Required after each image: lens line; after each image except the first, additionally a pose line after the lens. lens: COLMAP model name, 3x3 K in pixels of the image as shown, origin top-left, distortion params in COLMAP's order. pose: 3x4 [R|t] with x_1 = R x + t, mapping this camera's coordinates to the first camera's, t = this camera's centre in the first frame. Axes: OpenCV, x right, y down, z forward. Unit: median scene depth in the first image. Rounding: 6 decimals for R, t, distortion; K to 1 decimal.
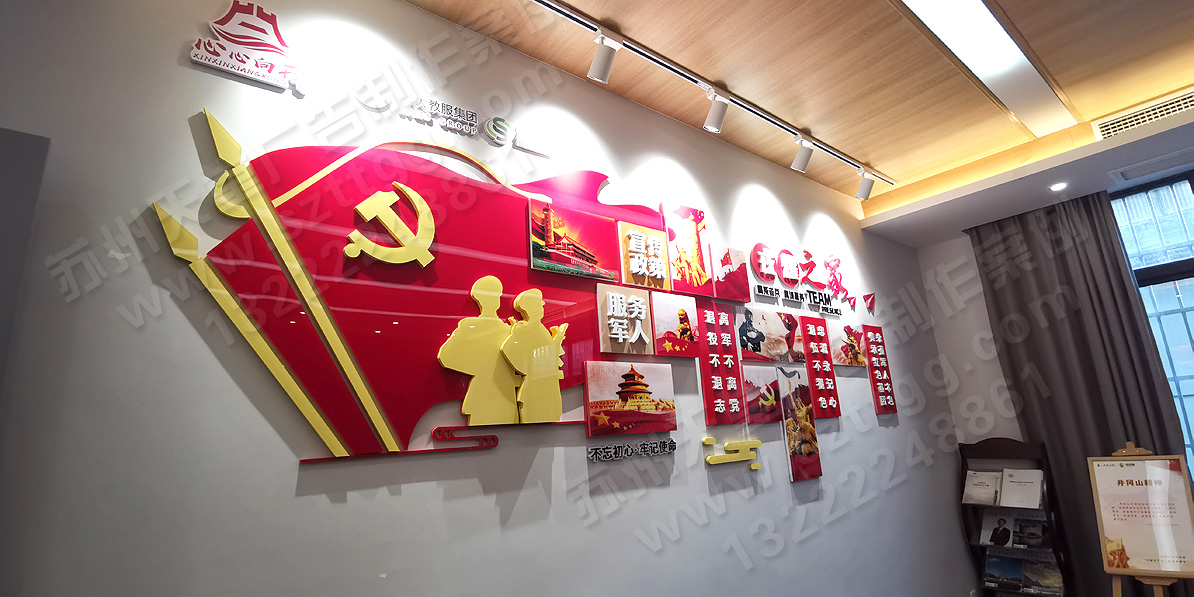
lens RADIAL K [[553.0, 0, 602.9], [0, 553.0, 296.4], [0, 0, 1]] dist [0.002859, 0.000281]
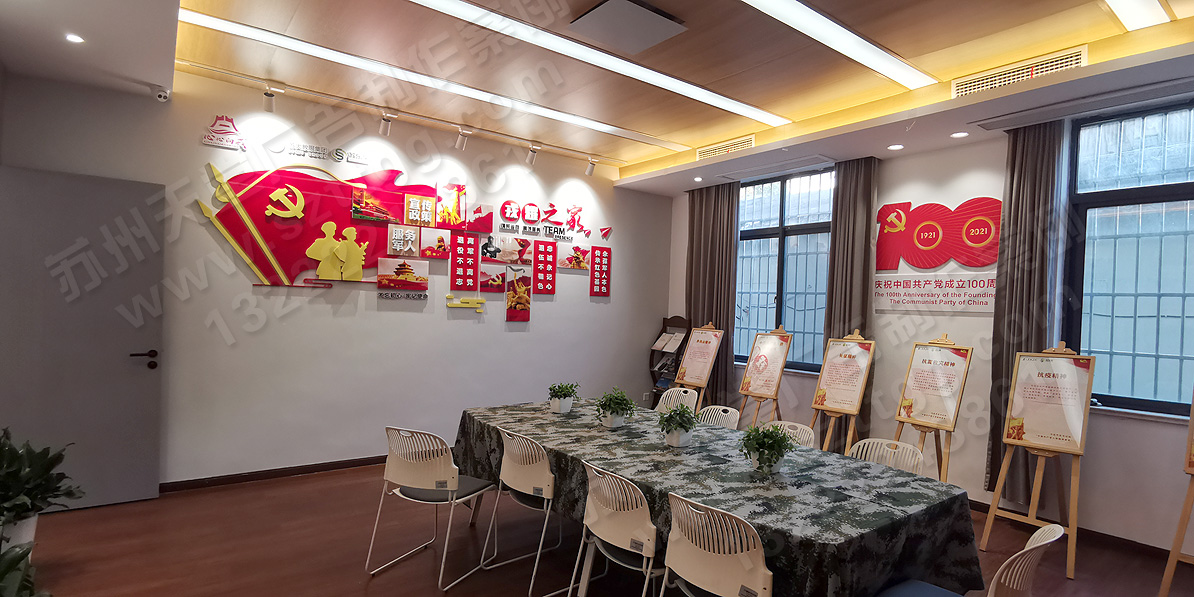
lens RADIAL K [[591.8, 0, 641.8], [0, 591.8, 317.7], [0, 0, 1]] dist [0.016618, 0.004308]
pose [[0.995237, 0.097464, -0.001935, 1.022660], [-0.093520, 0.960191, 0.263225, -0.377204], [0.027513, -0.261790, 0.964733, -1.374529]]
